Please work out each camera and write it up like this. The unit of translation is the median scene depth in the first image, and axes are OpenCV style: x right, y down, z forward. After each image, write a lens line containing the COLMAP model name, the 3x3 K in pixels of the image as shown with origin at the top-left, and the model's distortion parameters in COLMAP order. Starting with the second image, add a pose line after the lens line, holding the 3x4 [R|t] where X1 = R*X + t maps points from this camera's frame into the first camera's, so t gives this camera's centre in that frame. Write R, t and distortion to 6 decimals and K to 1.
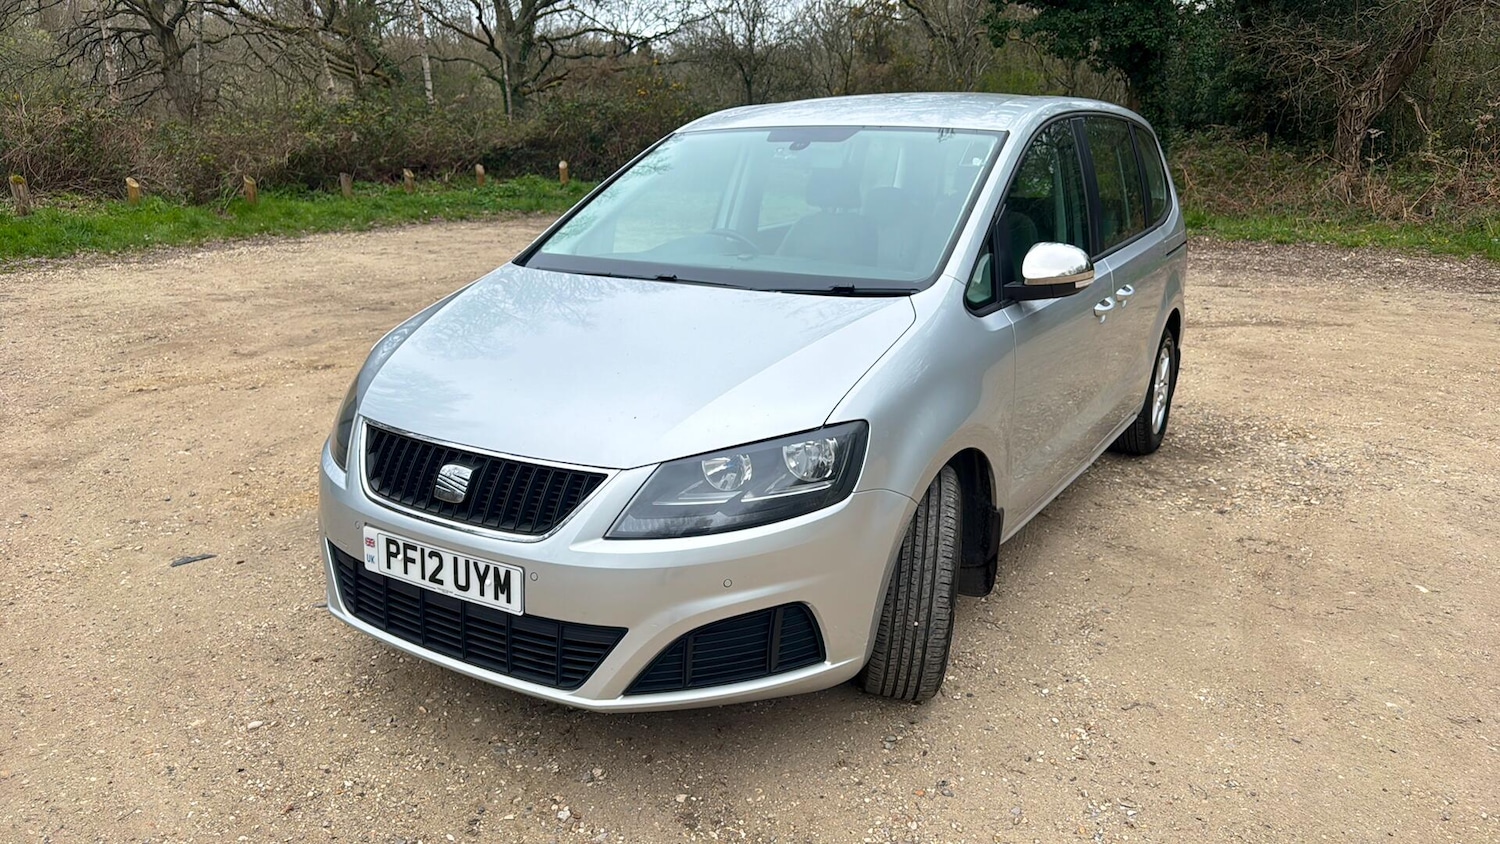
lens RADIAL K [[1004.4, 0, 749.5], [0, 1004.4, 414.1], [0, 0, 1]] dist [0.059453, -0.070428]
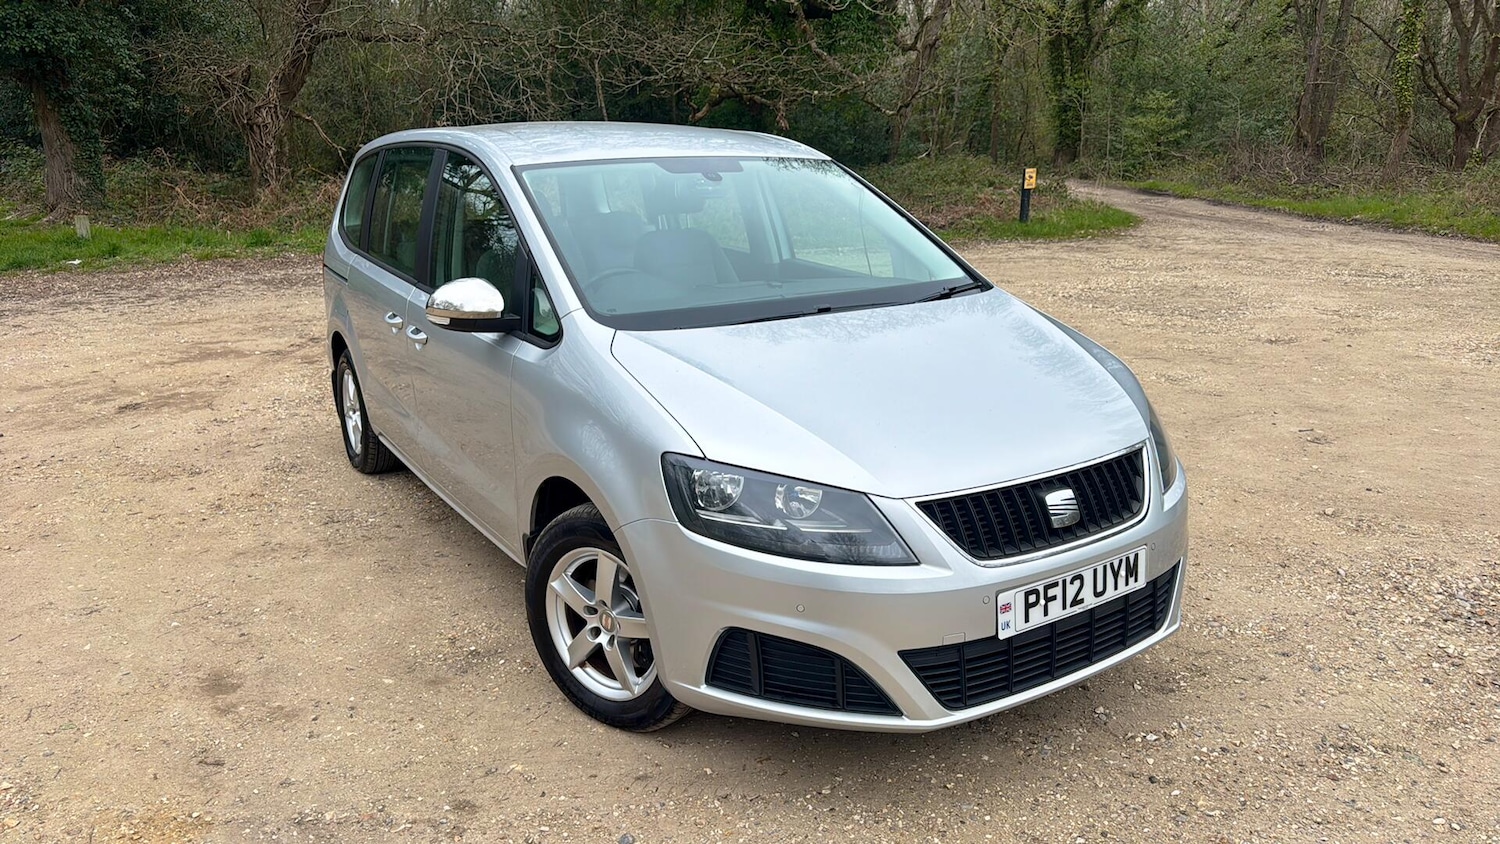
lens RADIAL K [[1004.4, 0, 728.1], [0, 1004.4, 415.3], [0, 0, 1]] dist [0.059453, -0.070428]
pose [[0.464082, -0.241020, 0.852371, -1.118660], [0.248282, 0.959091, 0.136017, -0.213313], [-0.850284, 0.148506, 0.504938, 0.635488]]
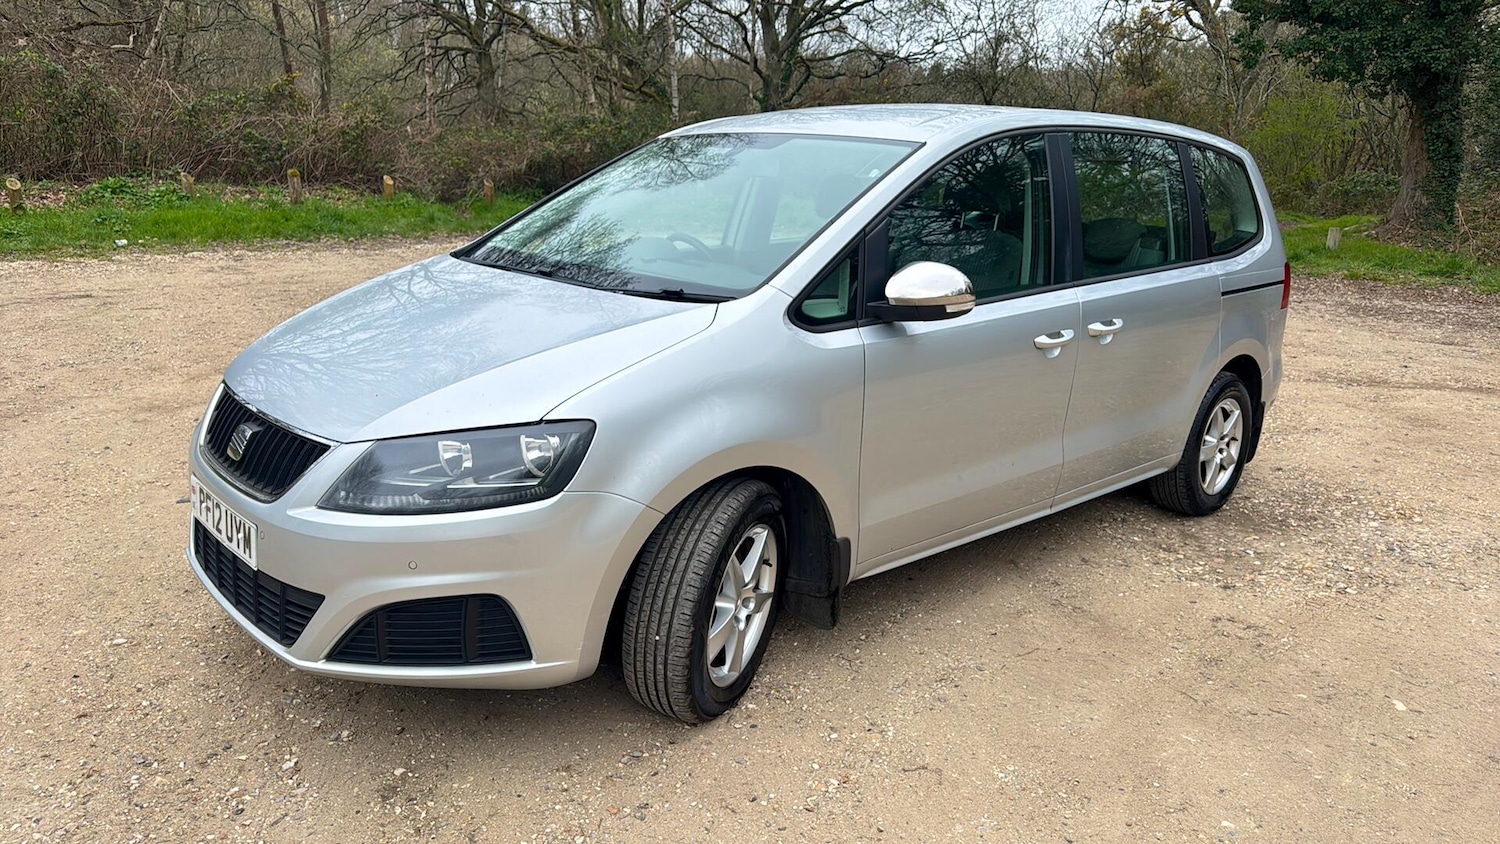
lens RADIAL K [[1004.4, 0, 763.1], [0, 1004.4, 416.9], [0, 0, 1]] dist [0.059453, -0.070428]
pose [[0.963346, 0.095917, -0.250528, 0.435049], [-0.100208, 0.994957, -0.004397, -0.008433], [0.248843, 0.029340, 0.968099, 0.074016]]
